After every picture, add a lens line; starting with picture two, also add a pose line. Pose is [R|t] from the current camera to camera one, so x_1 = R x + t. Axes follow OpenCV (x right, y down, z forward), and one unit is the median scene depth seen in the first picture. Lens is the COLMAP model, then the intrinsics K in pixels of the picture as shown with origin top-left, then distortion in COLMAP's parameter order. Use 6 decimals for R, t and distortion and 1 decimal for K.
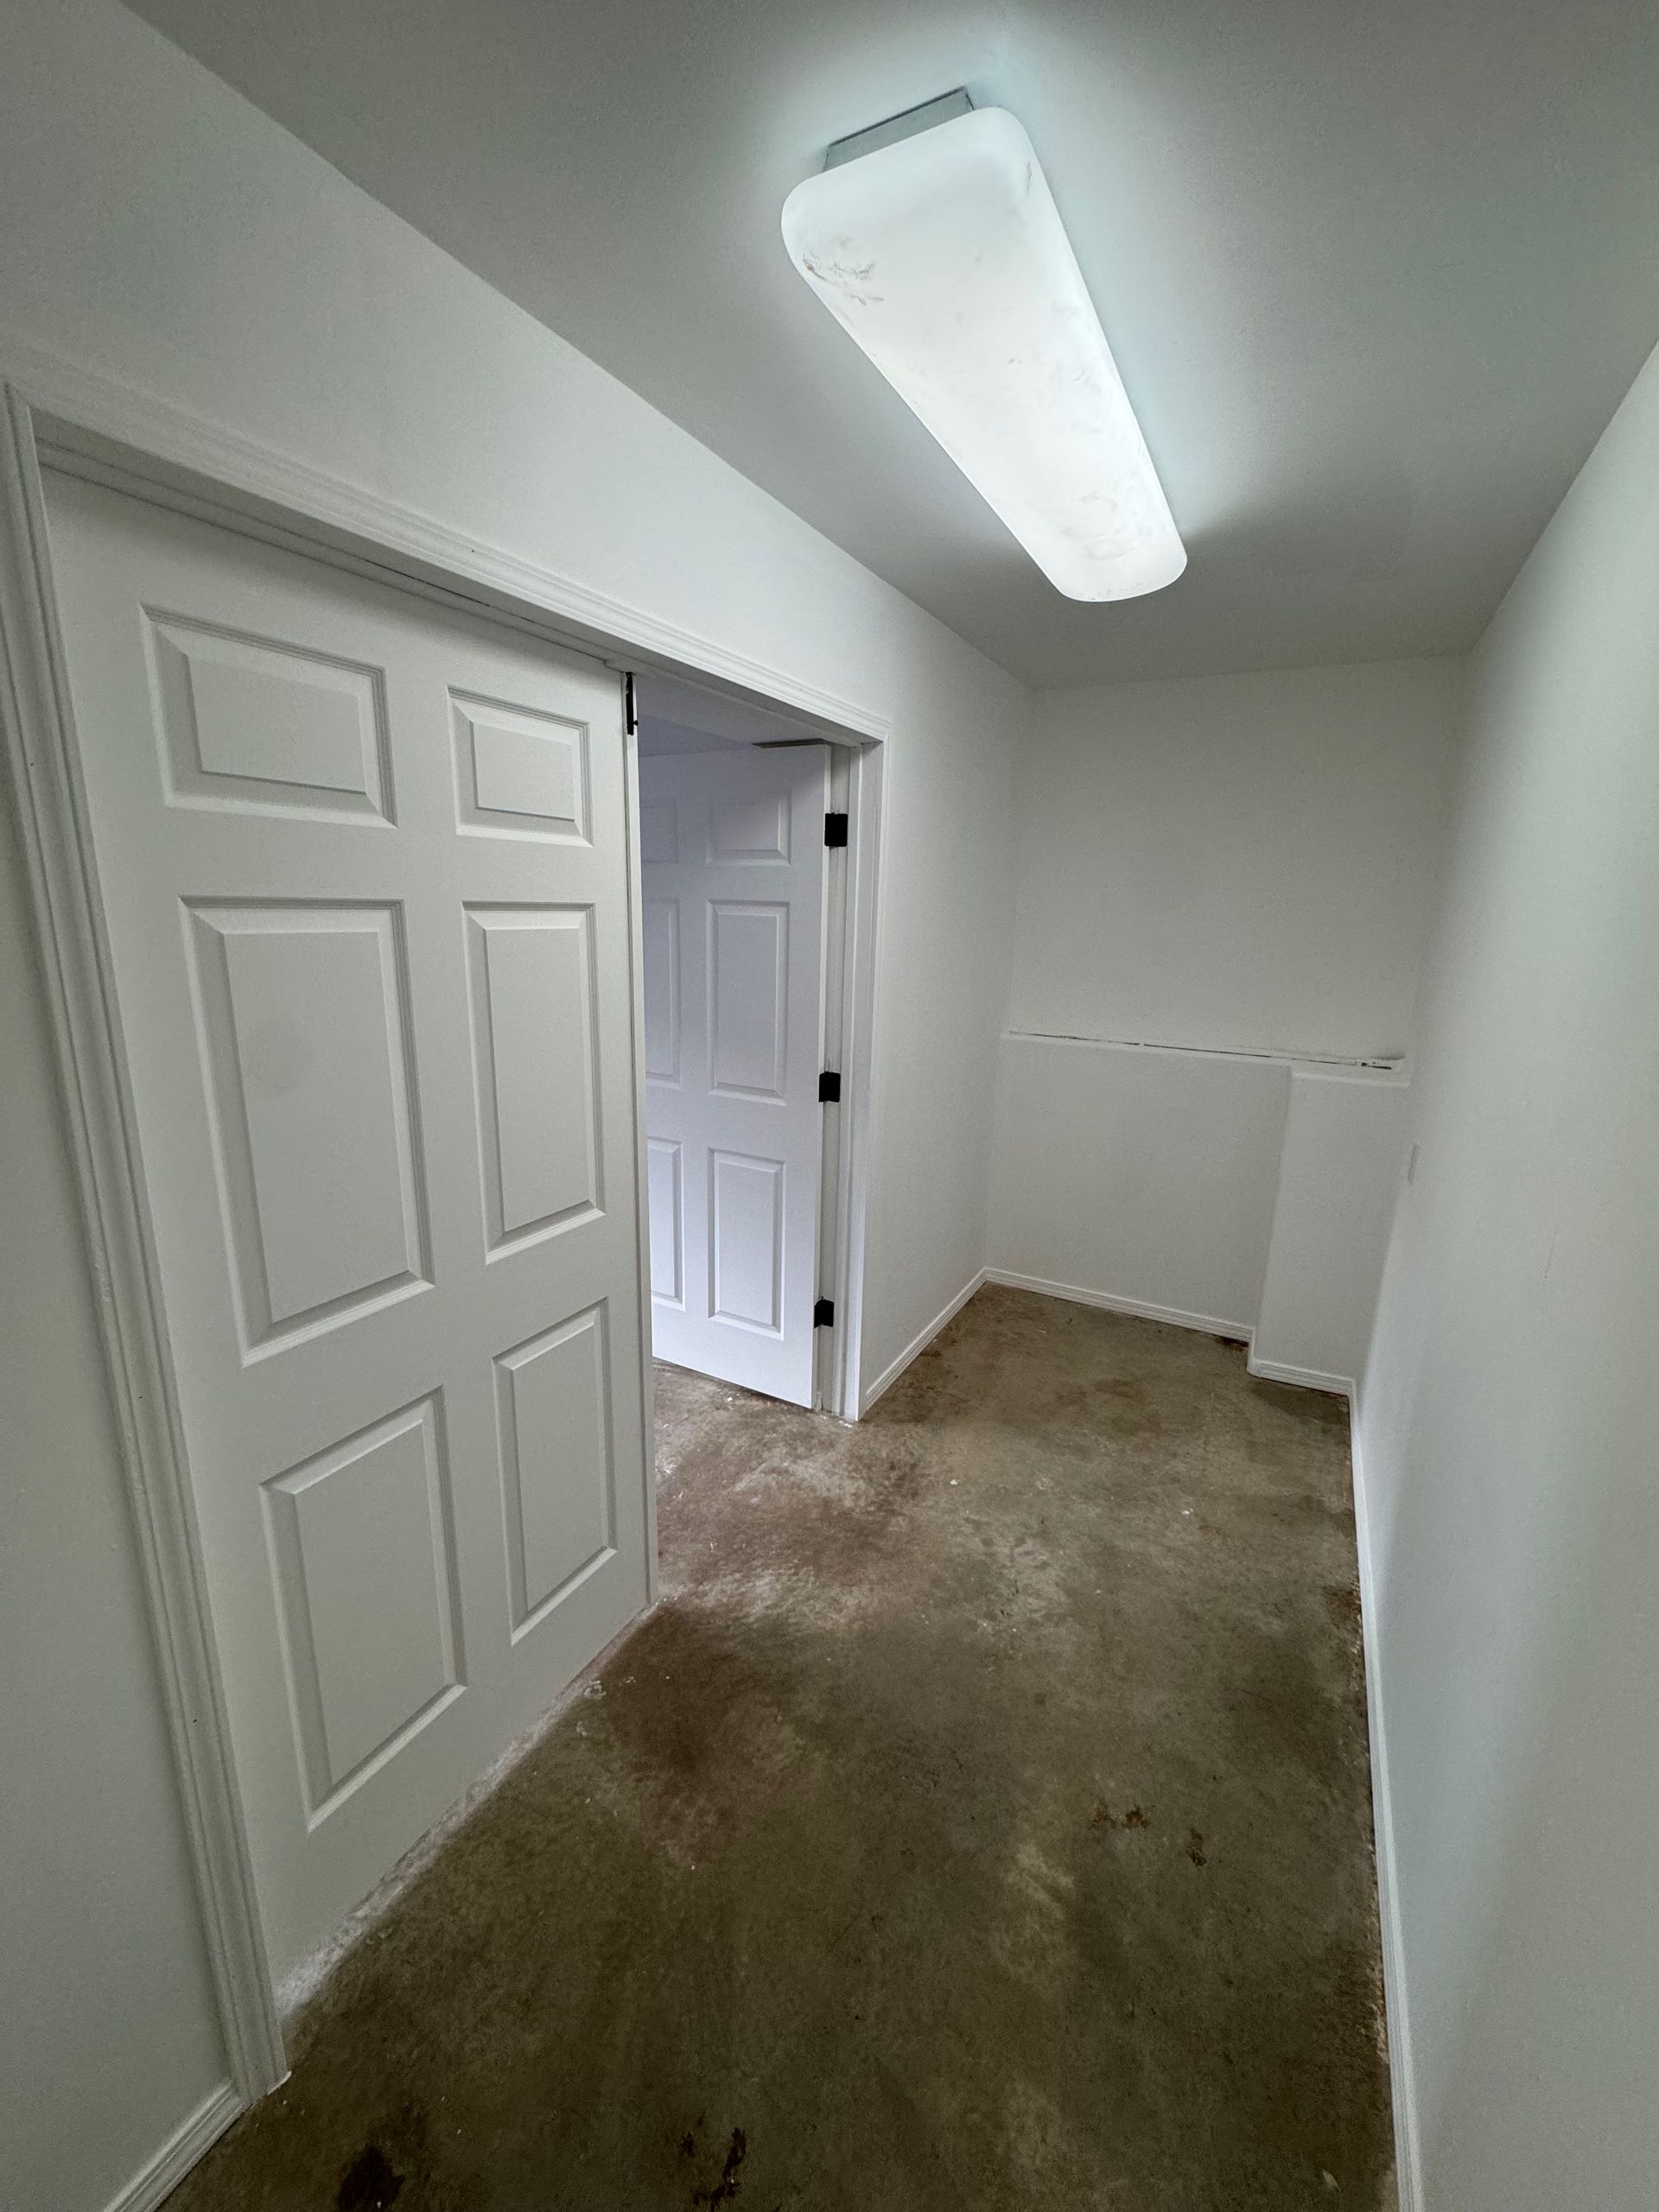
lens RADIAL K [[877.2, 0, 829.5], [0, 877.2, 1106.0], [0, 0, 1]] dist [0.000912, -0.000374]
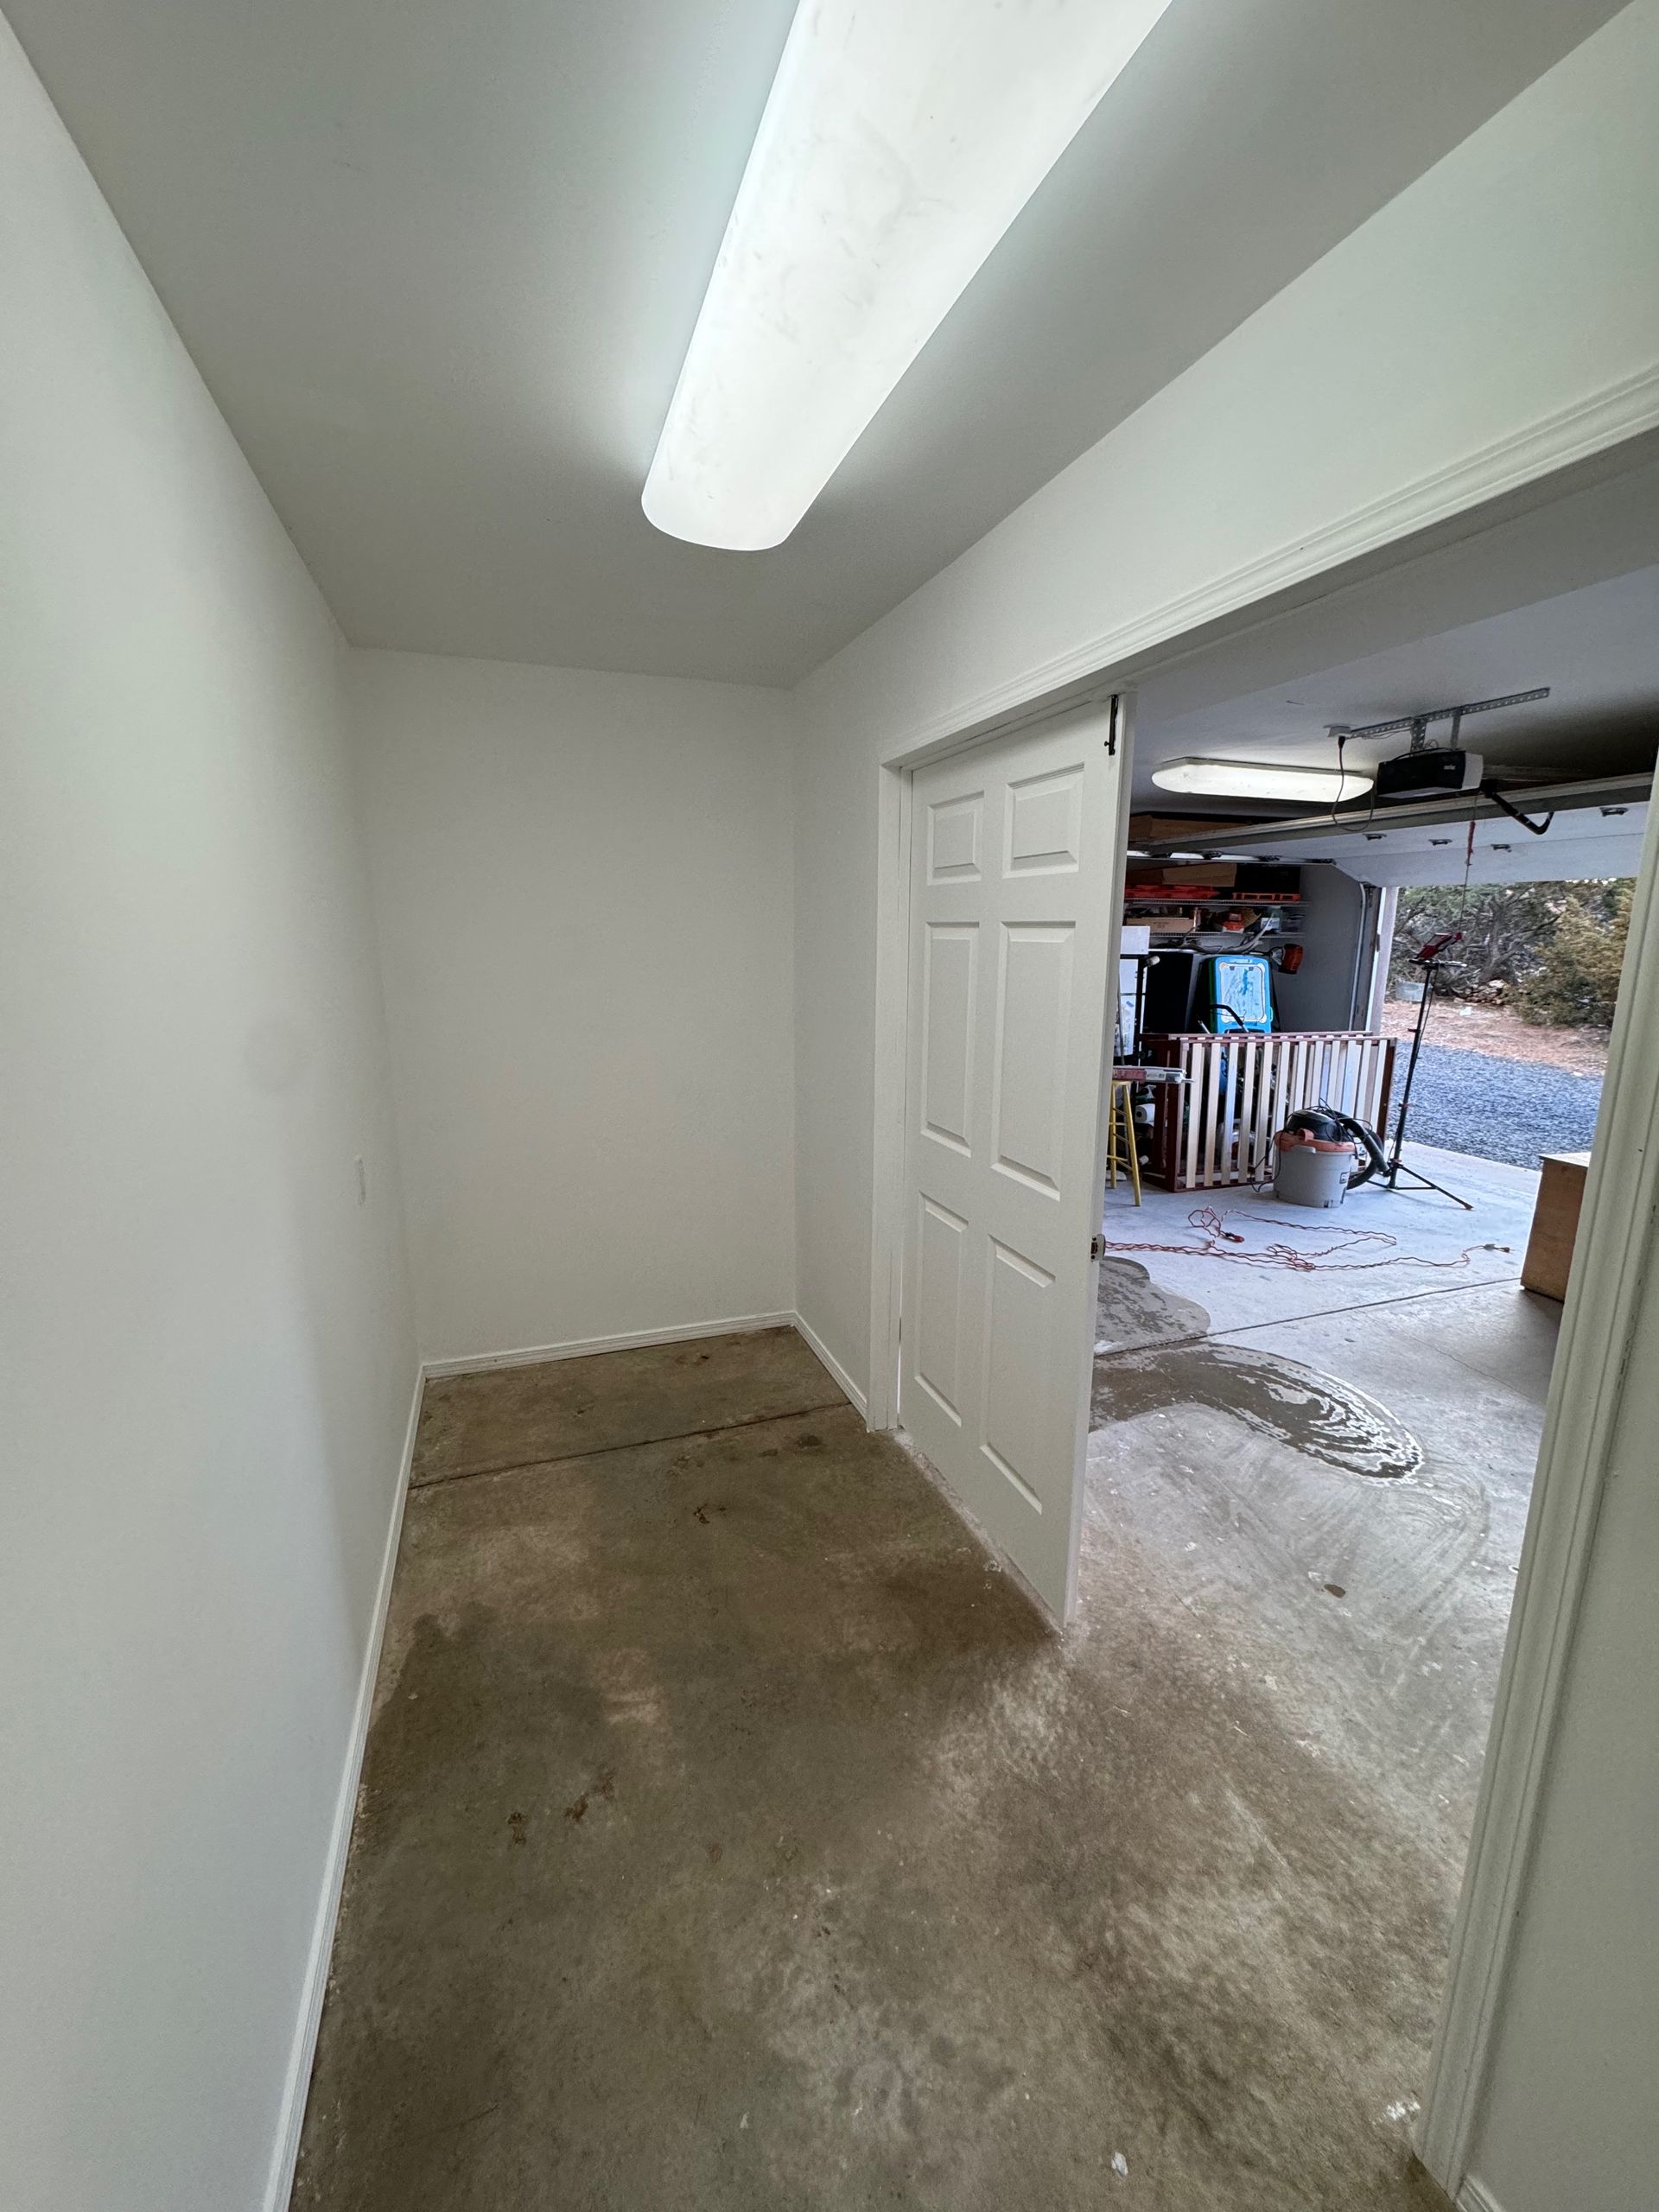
lens RADIAL K [[877.2, 0, 829.5], [0, 877.2, 1106.0], [0, 0, 1]] dist [0.000912, -0.000374]
pose [[-0.660569, 0.124075, -0.740442, 0.697682], [-0.186765, 0.928088, 0.322136, -0.273473], [0.727164, 0.351081, -0.589893, 1.319548]]
